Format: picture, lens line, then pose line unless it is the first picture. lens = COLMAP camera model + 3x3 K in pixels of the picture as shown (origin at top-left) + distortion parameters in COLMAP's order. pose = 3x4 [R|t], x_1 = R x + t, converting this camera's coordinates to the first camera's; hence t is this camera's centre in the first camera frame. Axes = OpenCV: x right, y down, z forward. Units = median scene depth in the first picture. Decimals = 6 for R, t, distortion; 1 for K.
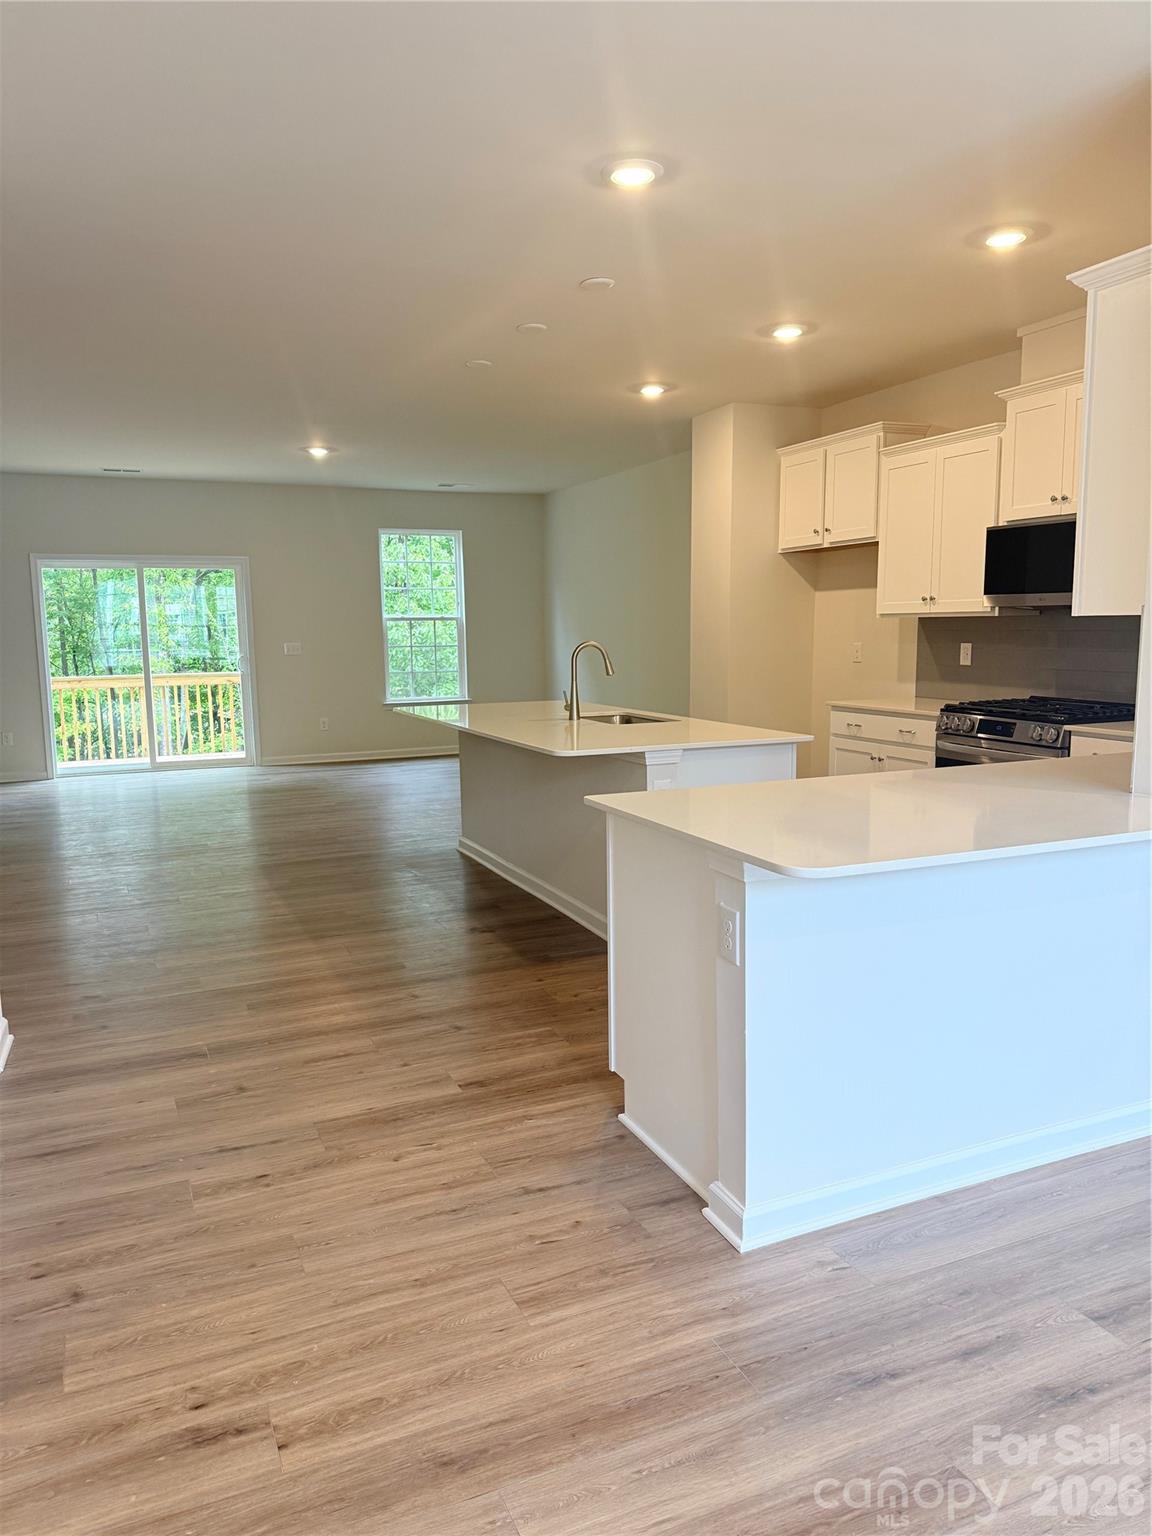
lens RADIAL K [[1062.4, 0, 562.7], [0, 1062.4, 765.2], [0, 0, 1]] dist [0.106665, -0.136226]
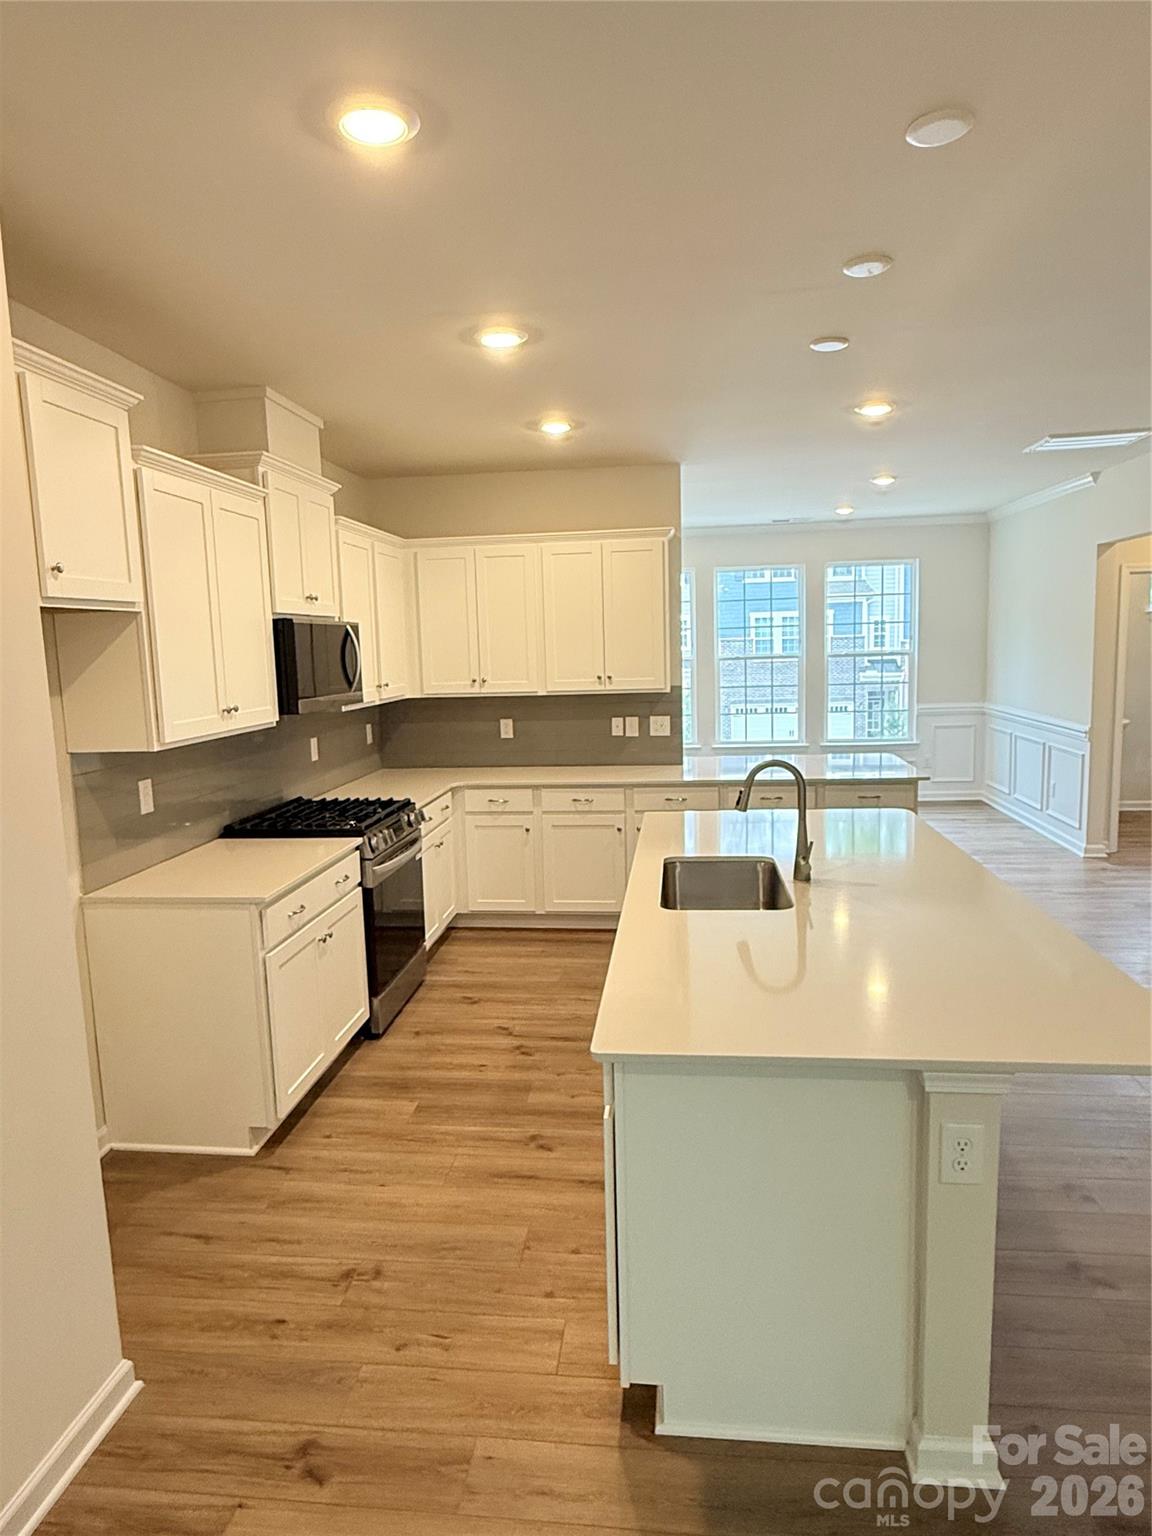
lens RADIAL K [[925.5, 0, 570.4], [0, 925.5, 767.9], [0, 0, 1]] dist [0.001415, -0.001859]
pose [[-0.862488, -0.028177, 0.505293, -0.129597], [0.108368, 0.965006, 0.238787, -0.224024], [-0.494339, 0.260709, -0.829253, 1.319136]]
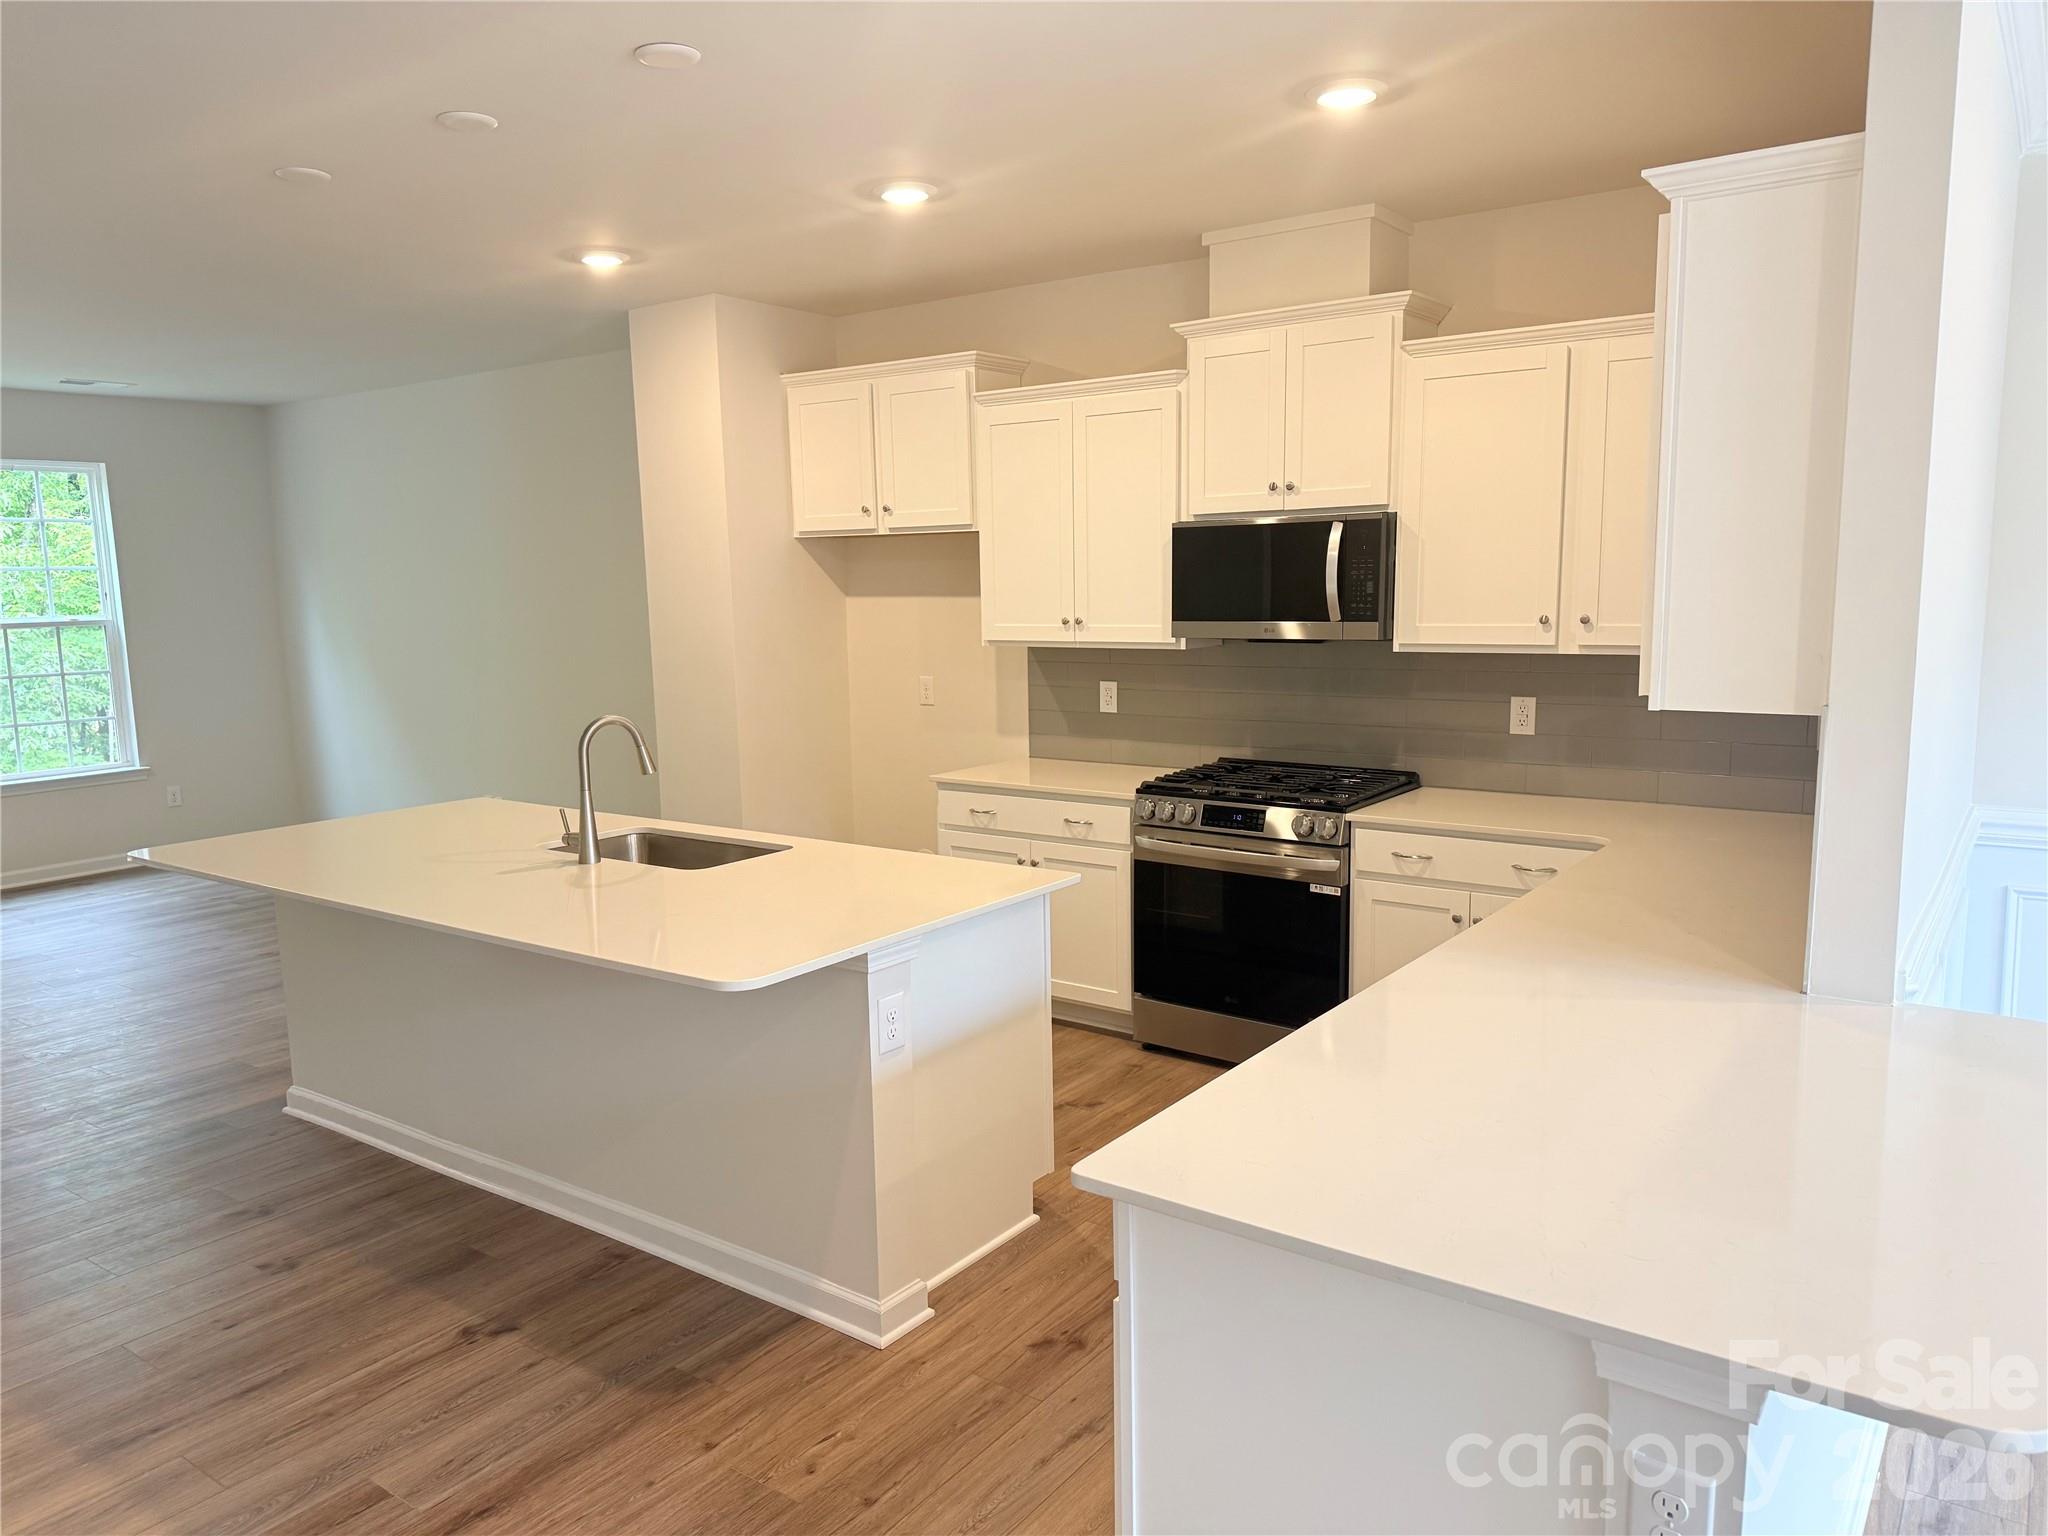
lens RADIAL K [[1418.0, 0, 1021.2], [0, 1418.0, 781.1], [0, 0, 1]] dist [0.078417, -0.086574]
pose [[0.859857, -0.076567, 0.504761, -0.140959], [0.074925, 0.996910, 0.023587, -0.073776], [-0.505008, 0.017538, 0.862937, 0.233591]]
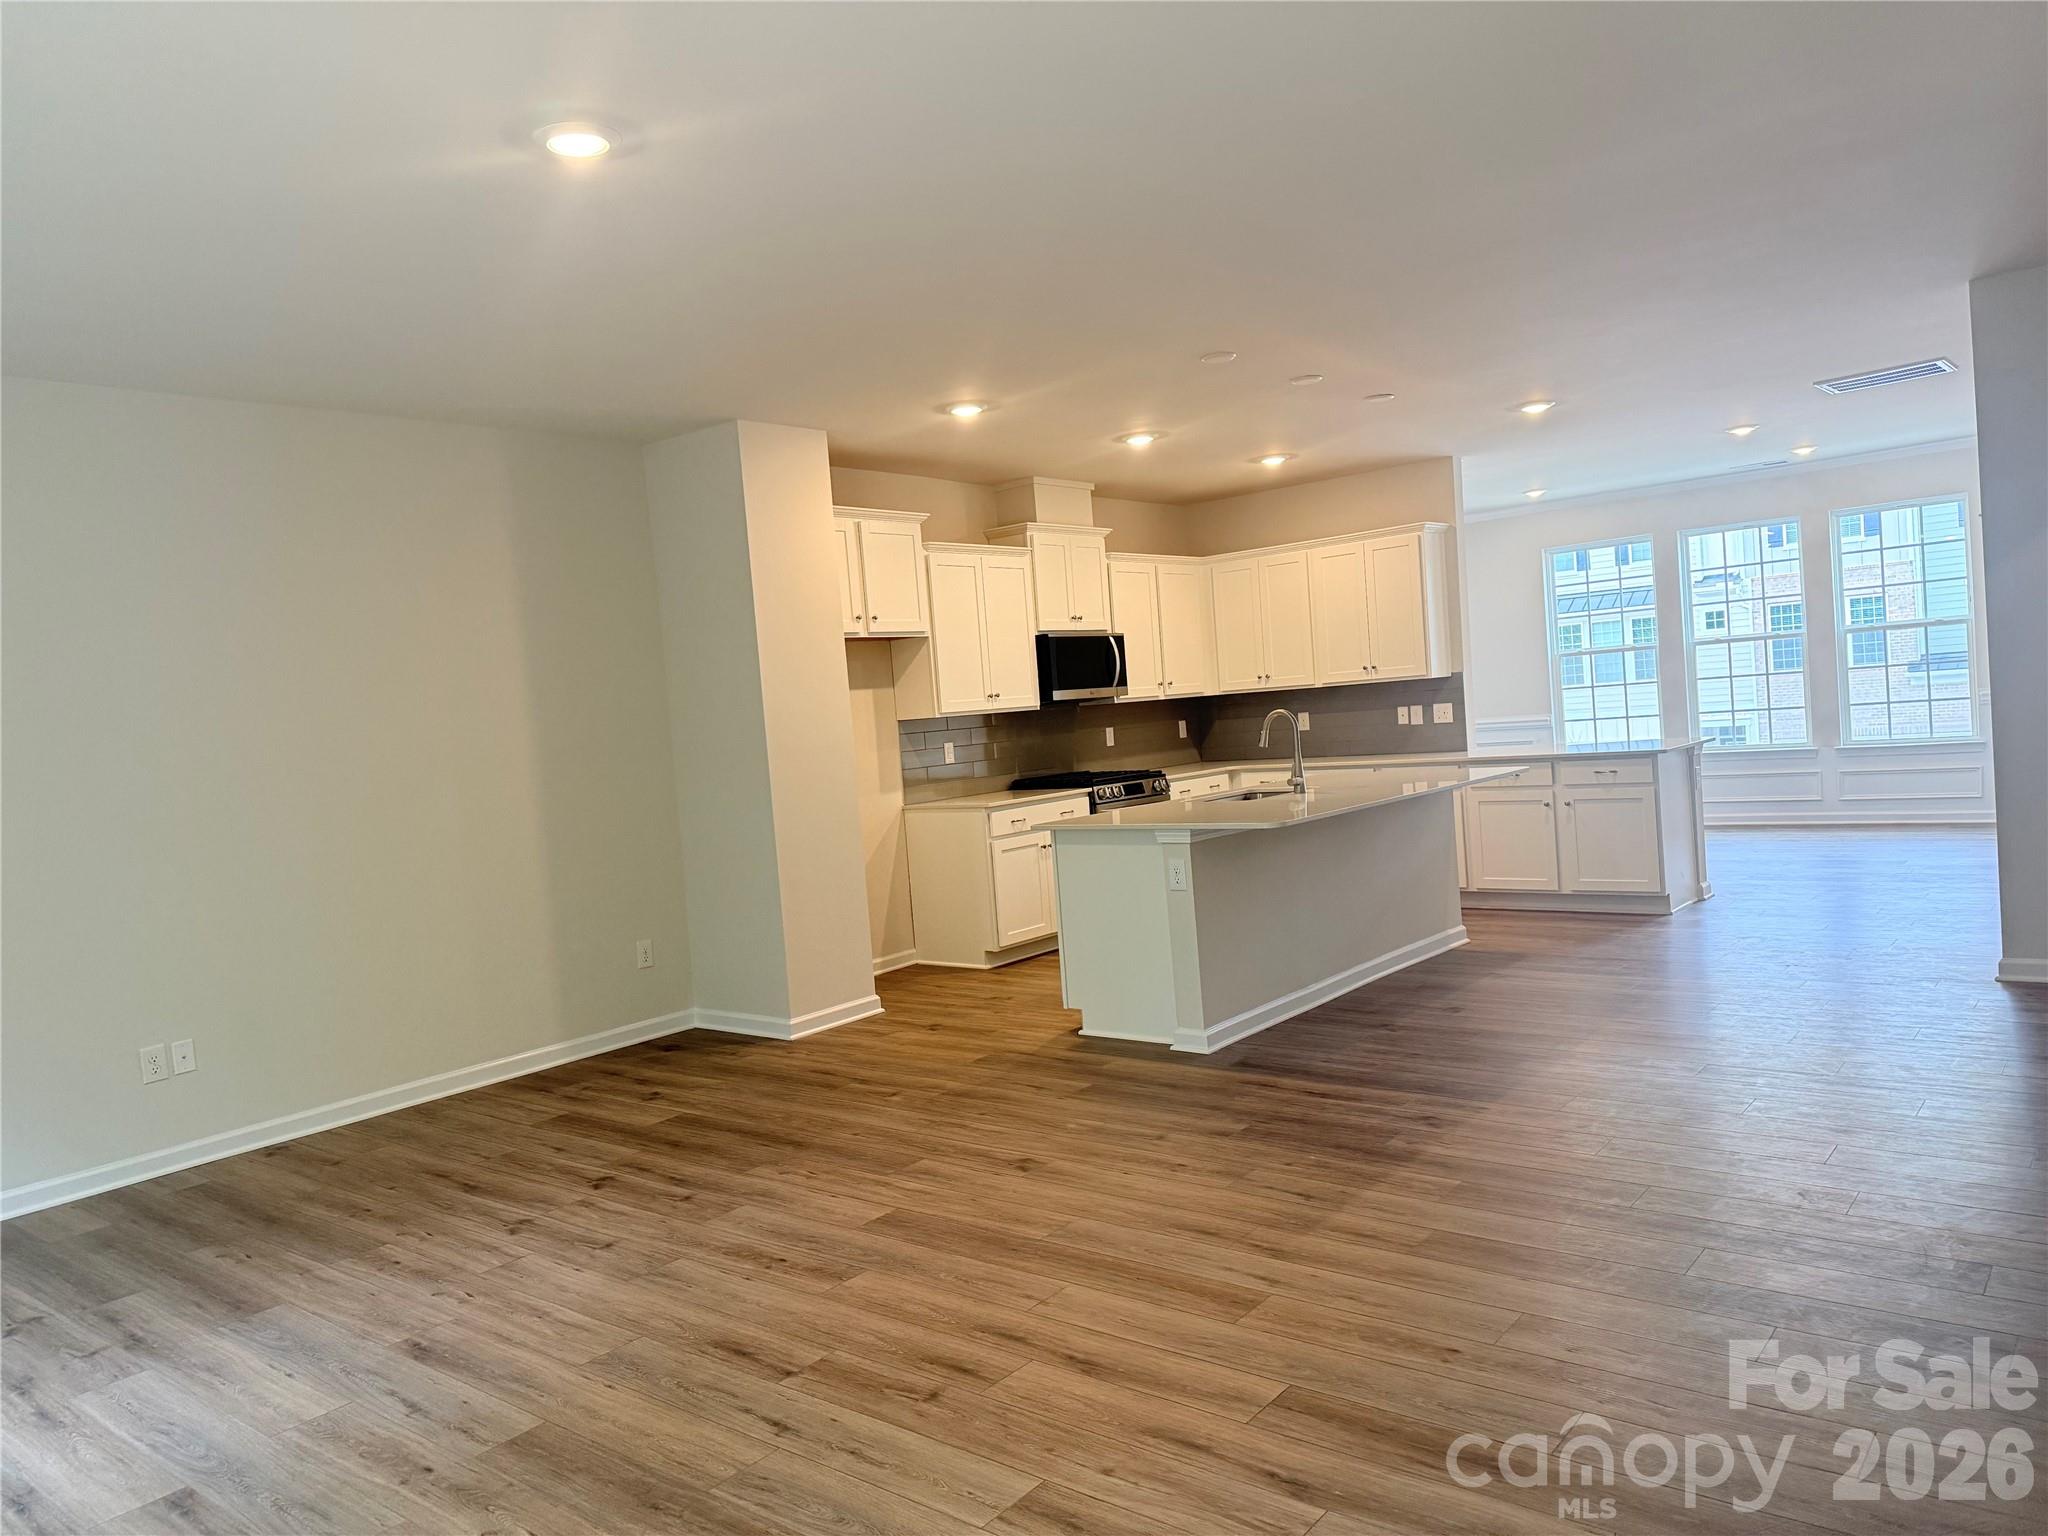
lens RADIAL K [[1416.6, 0, 1019.3], [0, 1416.6, 768.9], [0, 0, 1]] dist [0.106665, -0.136226]
pose [[-0.449024, 0.009142, 0.893473, -0.854177], [0.200947, 0.975365, 0.091008, -0.195927], [-0.870631, 0.220406, -0.439800, 1.522661]]
